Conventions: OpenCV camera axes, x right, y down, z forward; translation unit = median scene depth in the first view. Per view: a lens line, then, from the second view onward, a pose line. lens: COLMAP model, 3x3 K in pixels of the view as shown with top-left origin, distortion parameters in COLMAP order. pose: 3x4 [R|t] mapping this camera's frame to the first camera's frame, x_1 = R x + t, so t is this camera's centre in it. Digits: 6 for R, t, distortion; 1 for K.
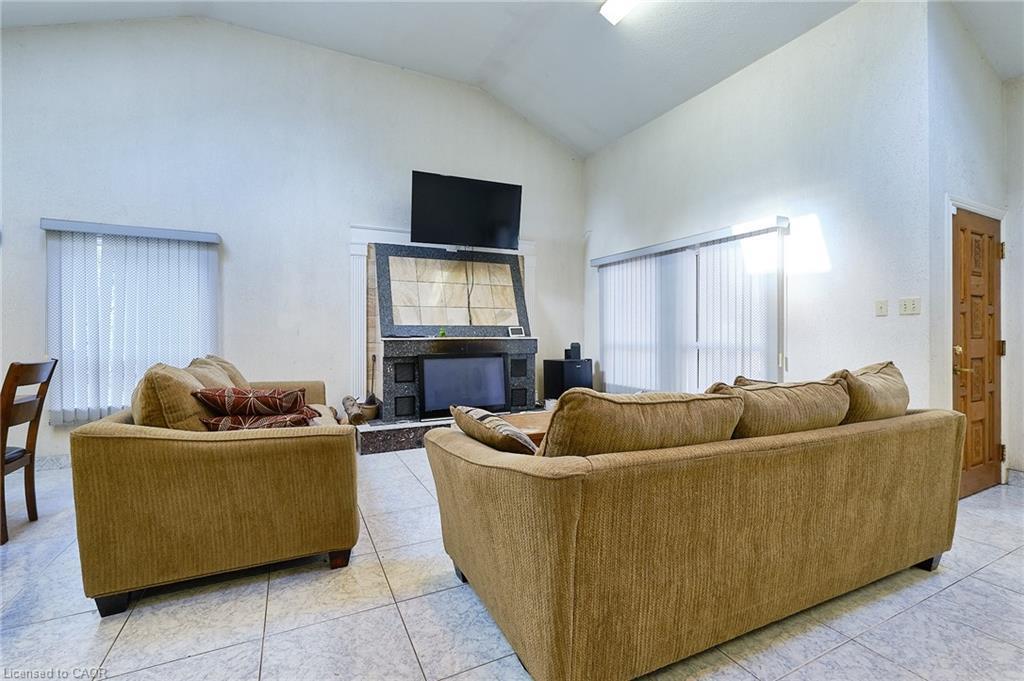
lens RADIAL K [[446.8, 0, 510.4], [0, 446.8, 335.1], [0, 0, 1]] dist [-0.001089, 0.000051]
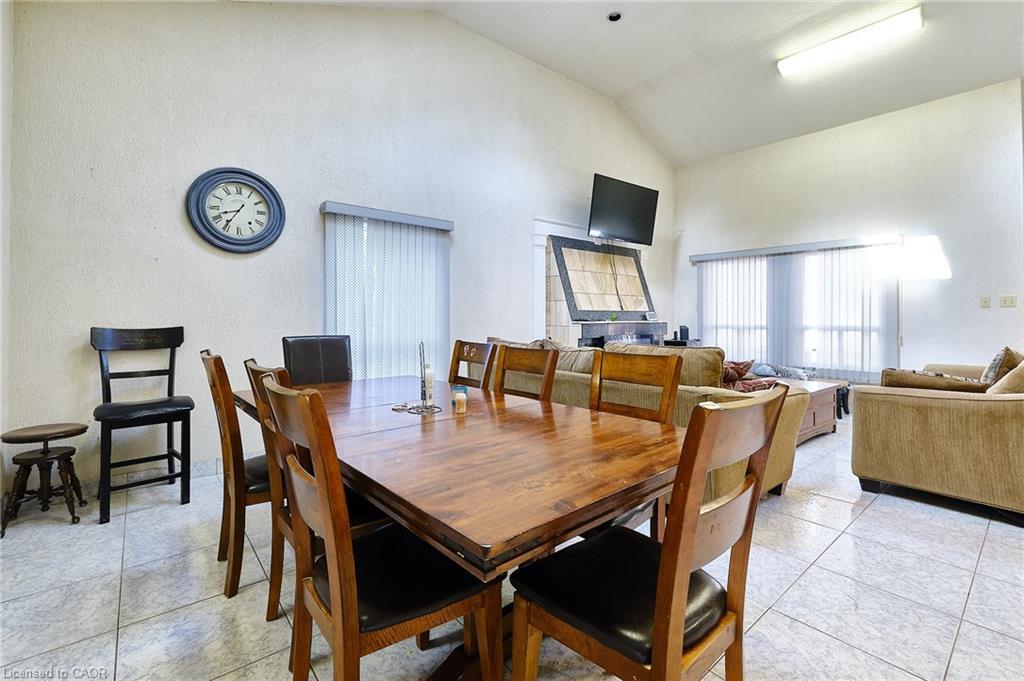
lens RADIAL K [[447.6, 0, 517.3], [0, 447.6, 315.1], [0, 0, 1]] dist [0.000260, 0.000179]
pose [[0.971813, 0.004596, 0.235709, -0.642607], [-0.002334, 0.999949, -0.009874, 0.001747], [-0.235742, 0.009045, 0.971774, -0.048620]]
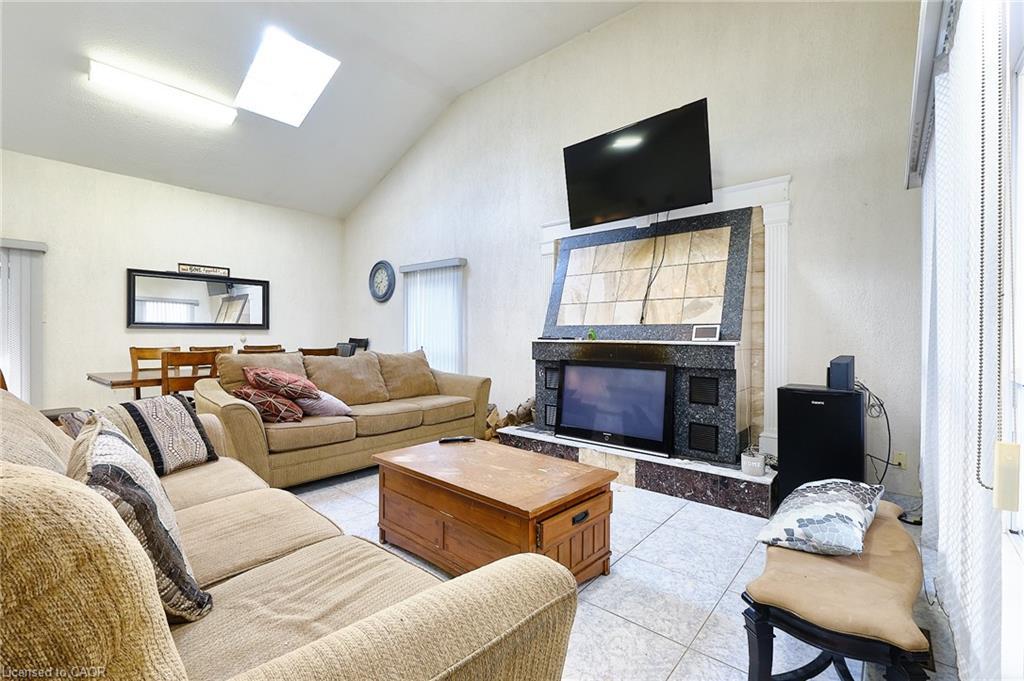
lens RADIAL K [[446.8, 0, 510.4], [0, 446.8, 335.1], [0, 0, 1]] dist [-0.001089, 0.000051]
pose [[0.388616, 0.003123, -0.921394, 0.521528], [-0.012330, 0.999922, -0.001811, -0.000152], [0.921317, 0.012065, 0.388624, 0.541214]]
